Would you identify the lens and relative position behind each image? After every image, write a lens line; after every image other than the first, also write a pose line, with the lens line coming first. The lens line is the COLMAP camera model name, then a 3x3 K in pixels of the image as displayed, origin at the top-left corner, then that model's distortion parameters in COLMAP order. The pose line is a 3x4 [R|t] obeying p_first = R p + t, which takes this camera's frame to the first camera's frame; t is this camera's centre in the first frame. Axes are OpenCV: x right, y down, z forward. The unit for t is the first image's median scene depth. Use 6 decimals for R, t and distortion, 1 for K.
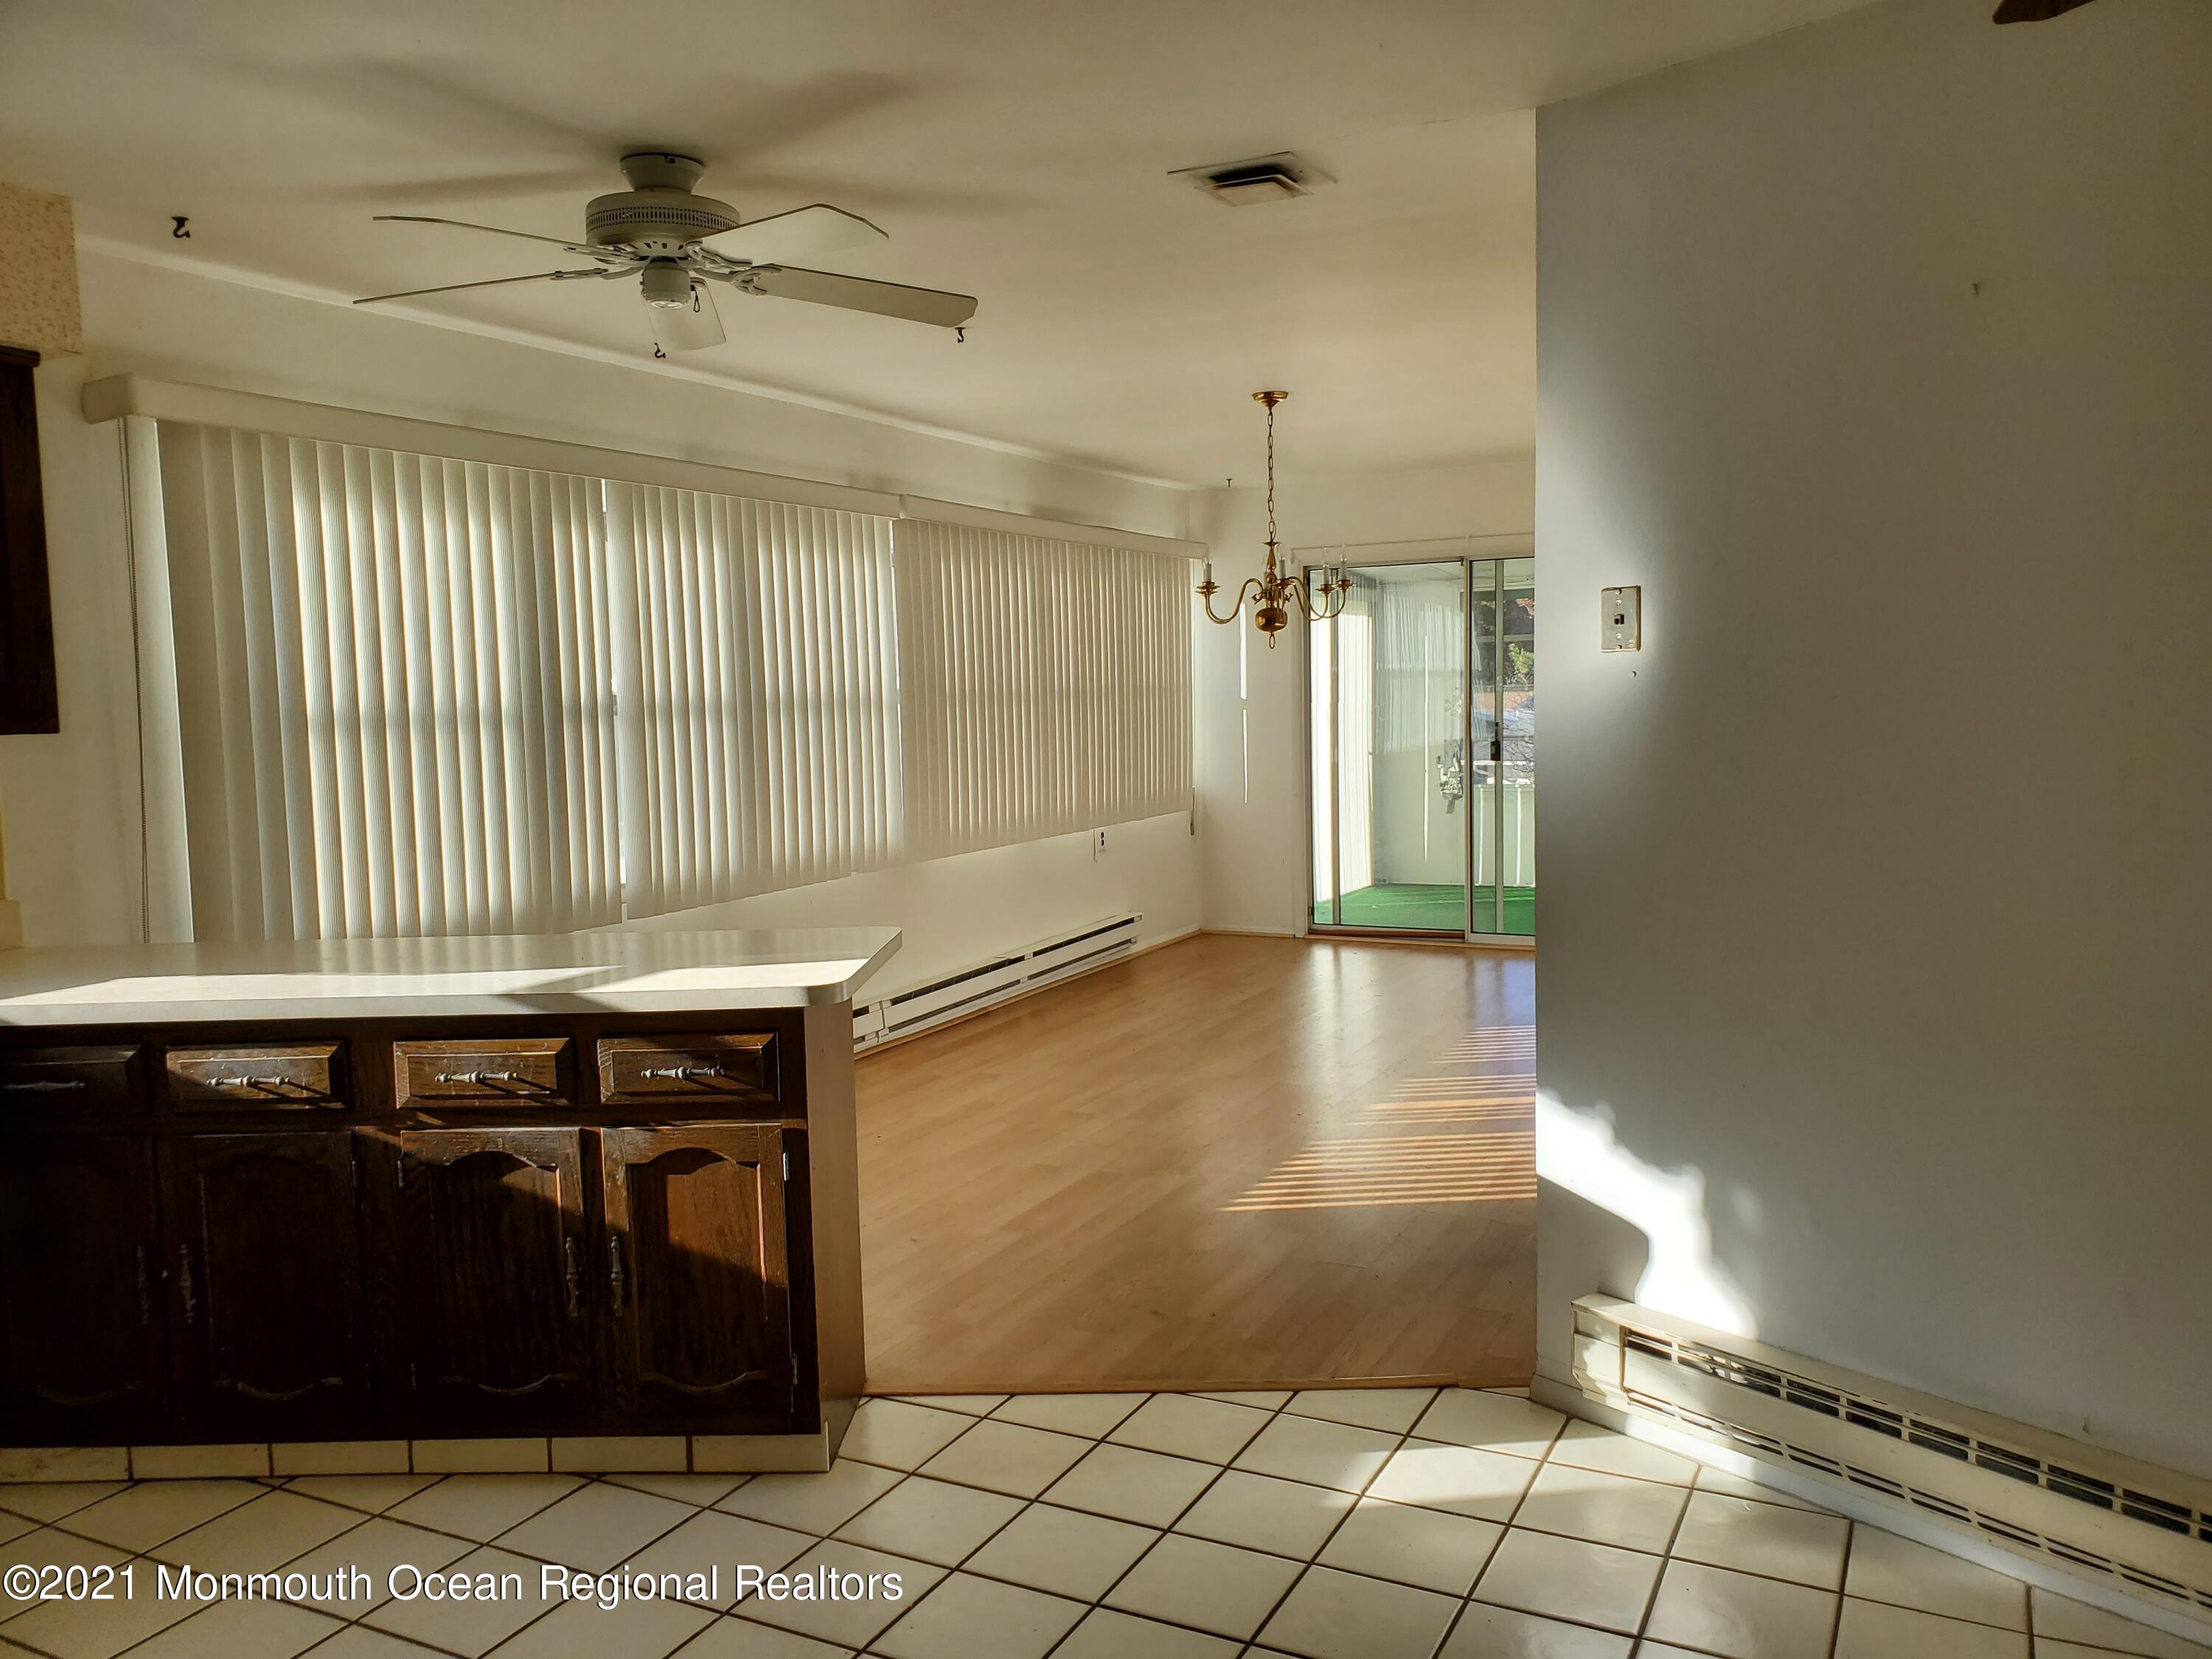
lens RADIAL K [[1713.5, 0, 1104.1], [0, 1713.5, 834.7], [0, 0, 1]] dist [0.043648, -0.057128]
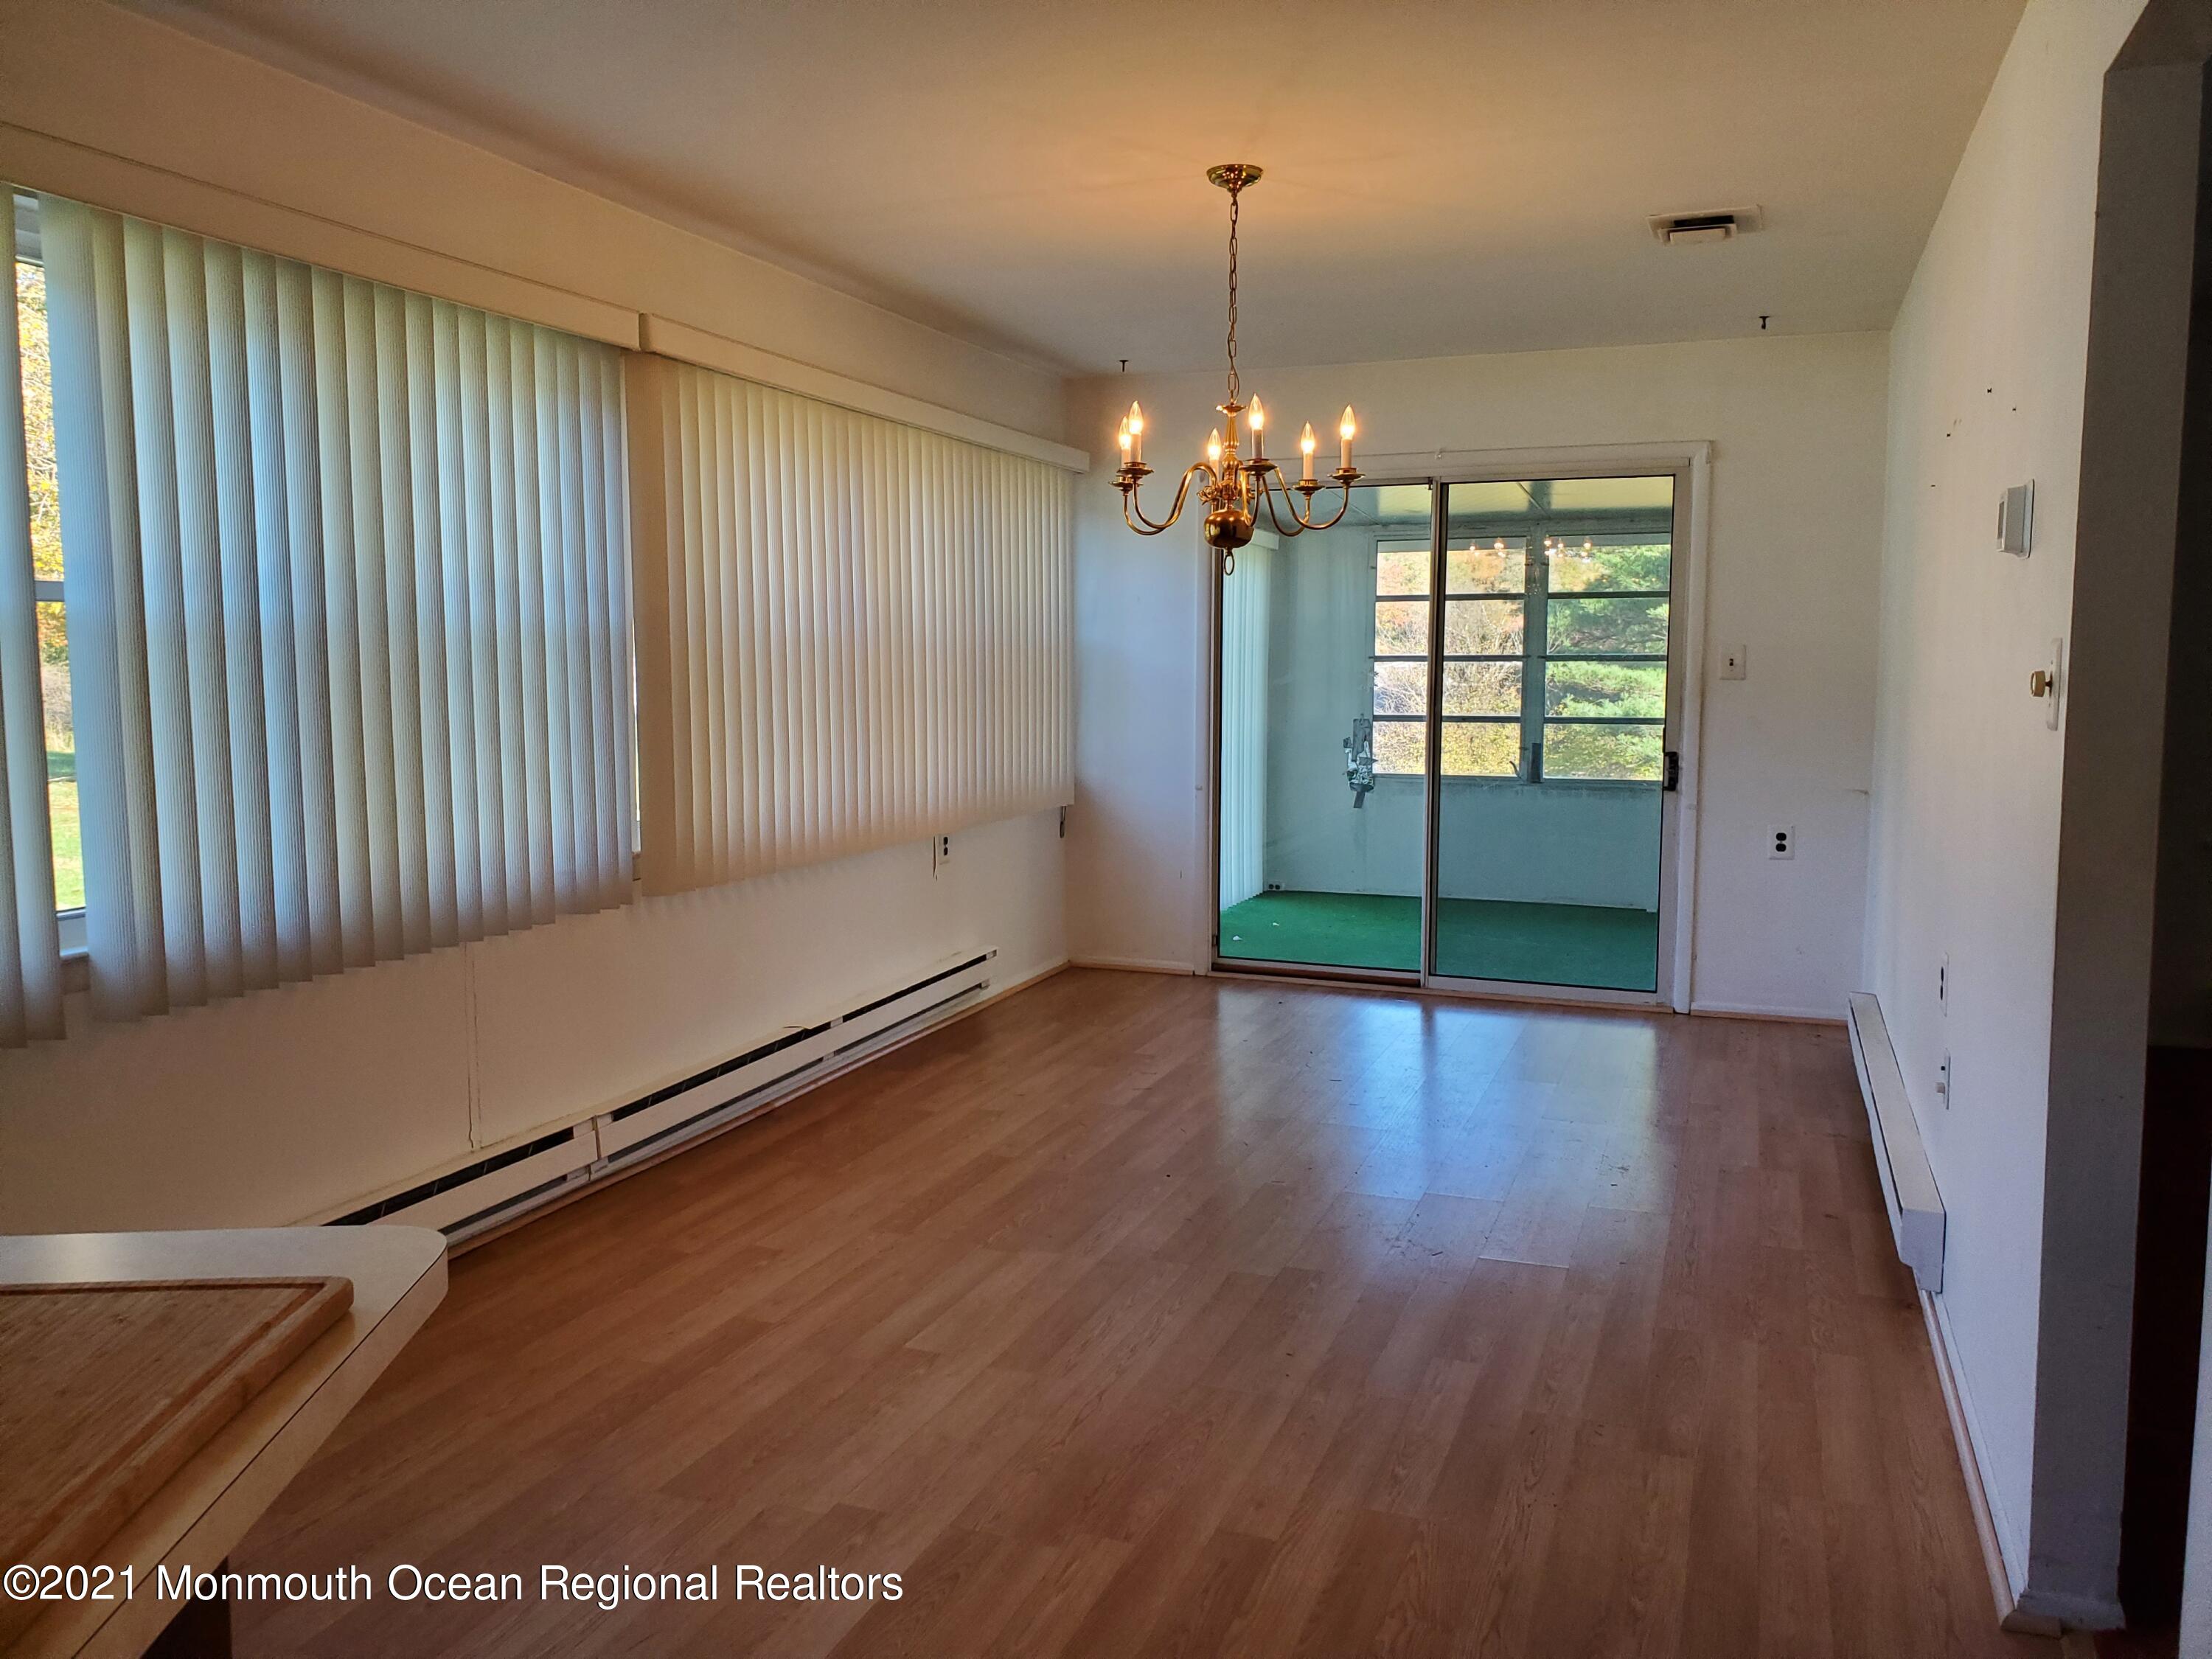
lens RADIAL K [[1713.5, 0, 1153.8], [0, 1713.5, 836.1], [0, 0, 1]] dist [0.043648, -0.057128]
pose [[0.990918, 0.016285, 0.133481, -0.023249], [-0.018829, 0.999664, 0.017820, -0.038288], [-0.133146, -0.020171, 0.990891, 0.636499]]
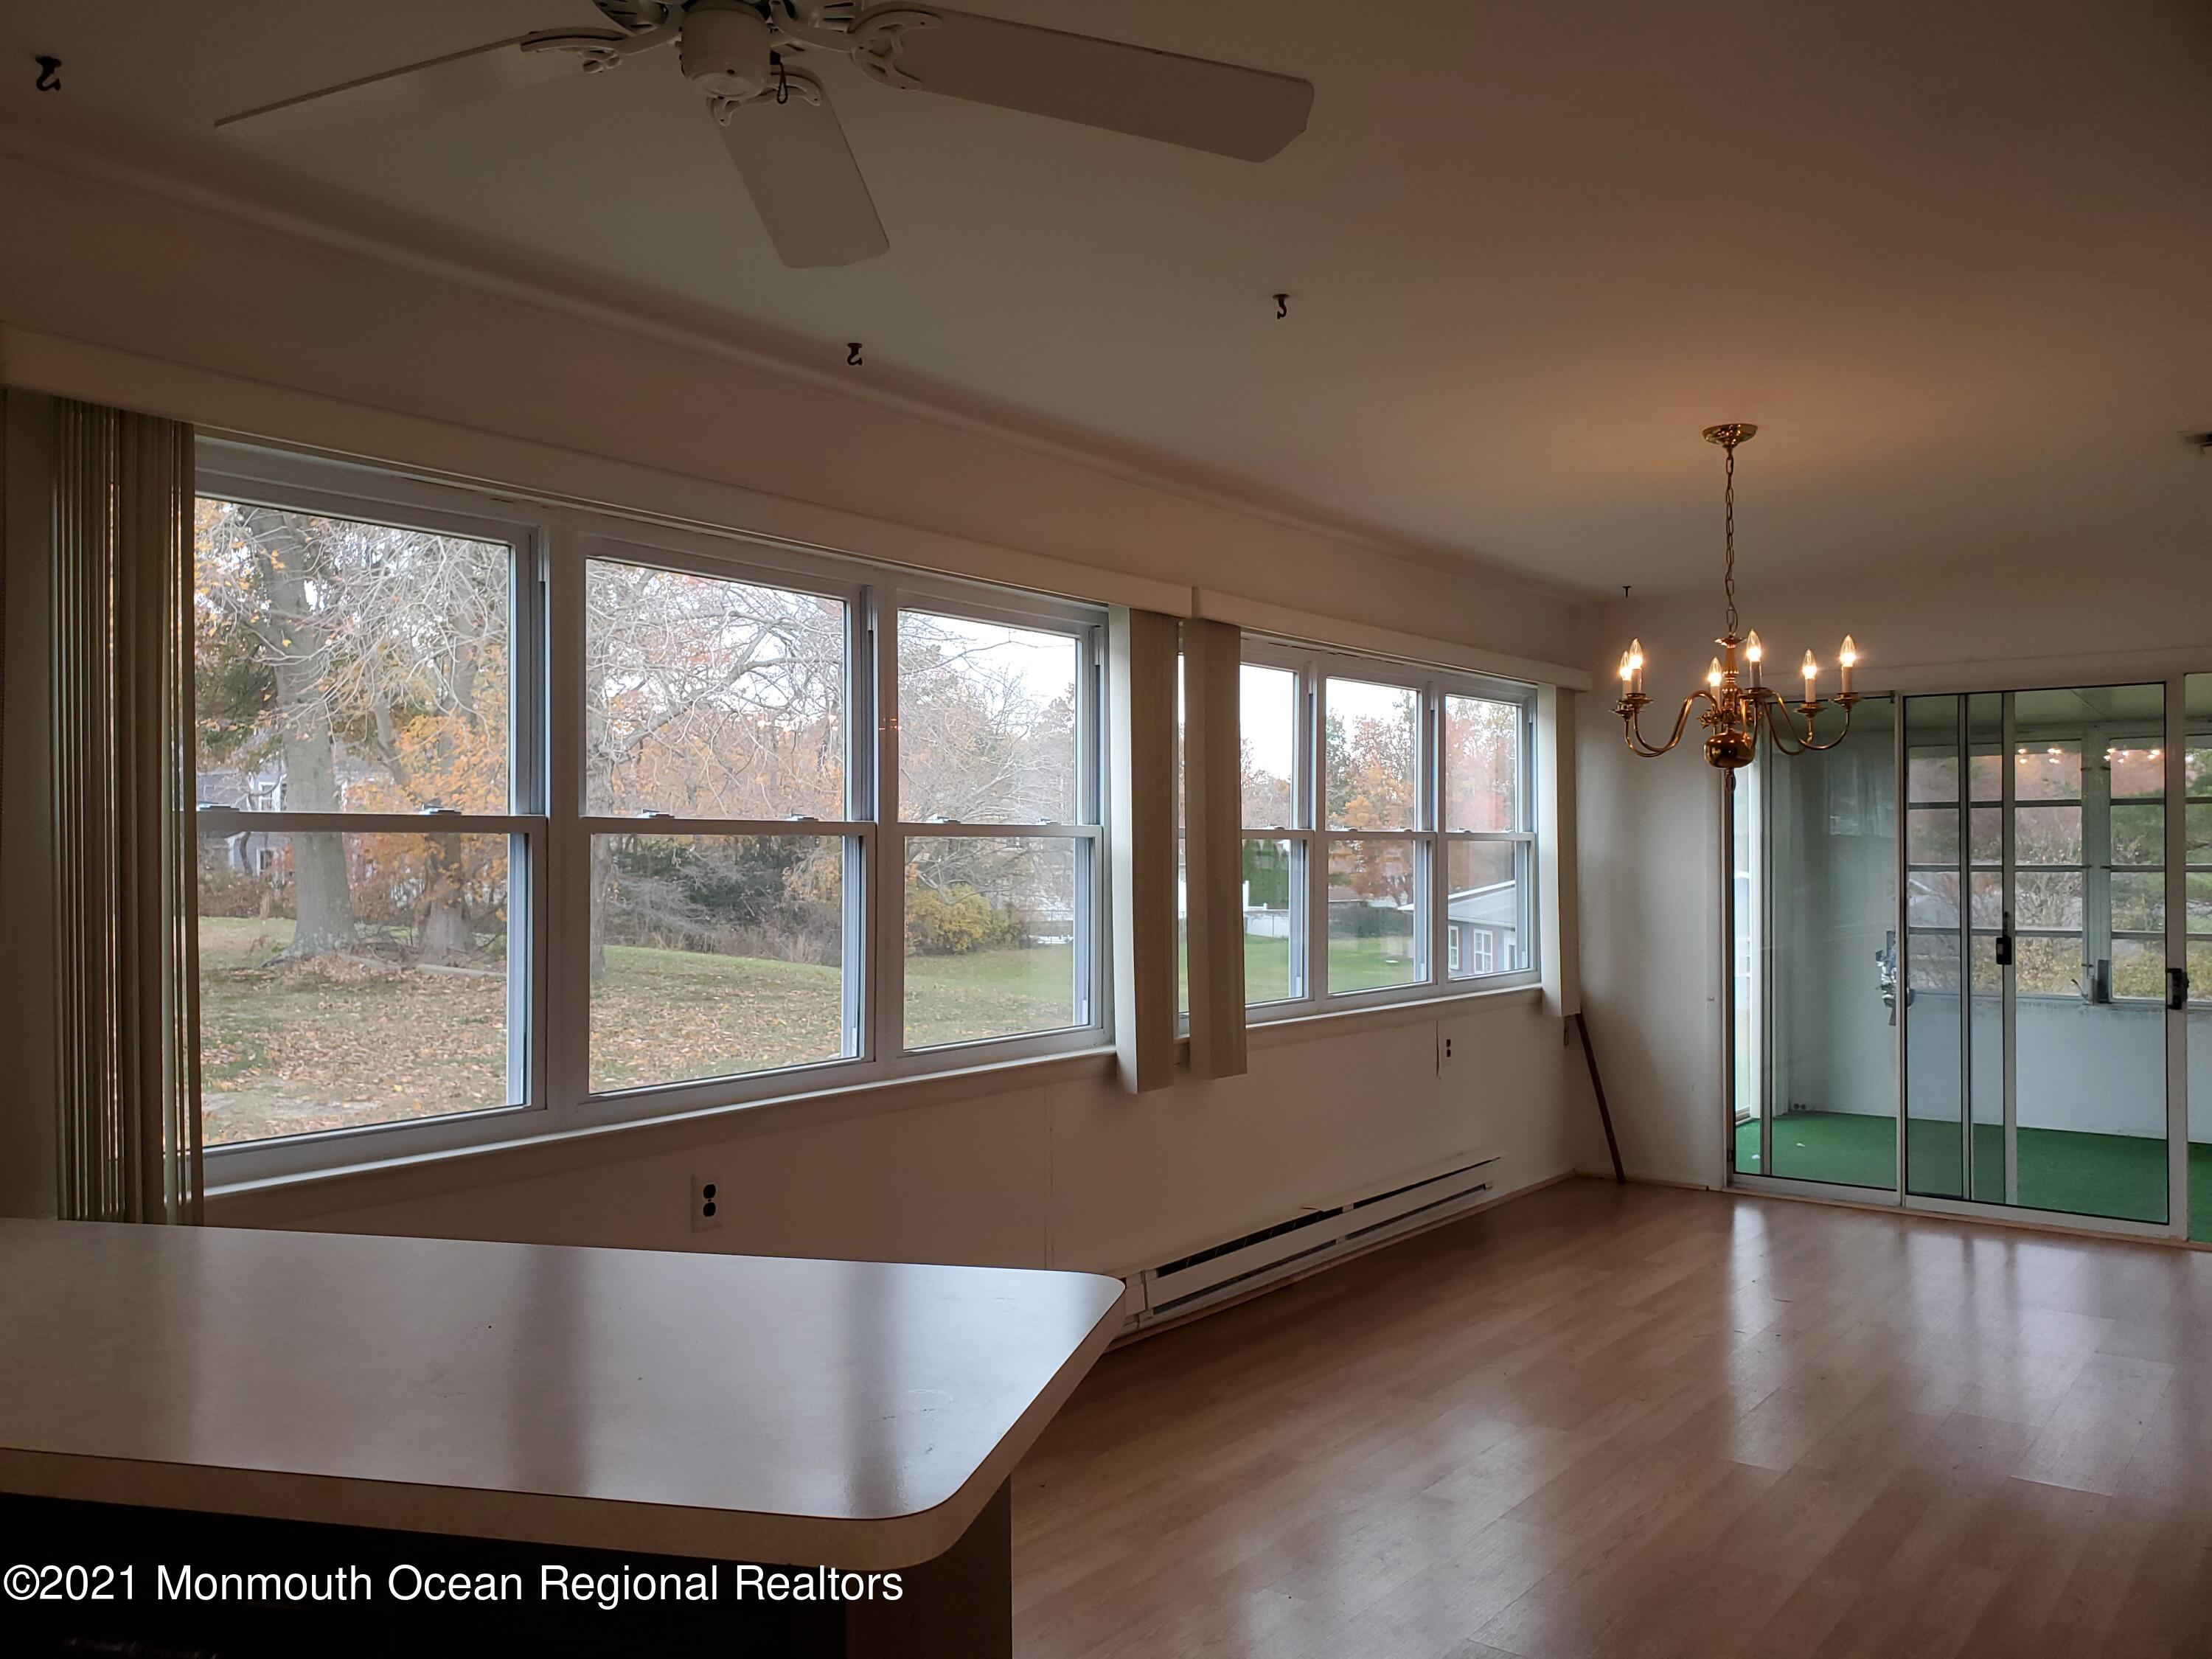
lens RADIAL K [[1713.5, 0, 1051.9], [0, 1713.5, 834.0], [0, 0, 1]] dist [0.043648, -0.057128]
pose [[0.977508, 0.021888, -0.209761, -0.035931], [-0.042335, 0.994720, -0.093490, -0.031144], [0.206607, 0.100267, 0.973273, 0.487859]]
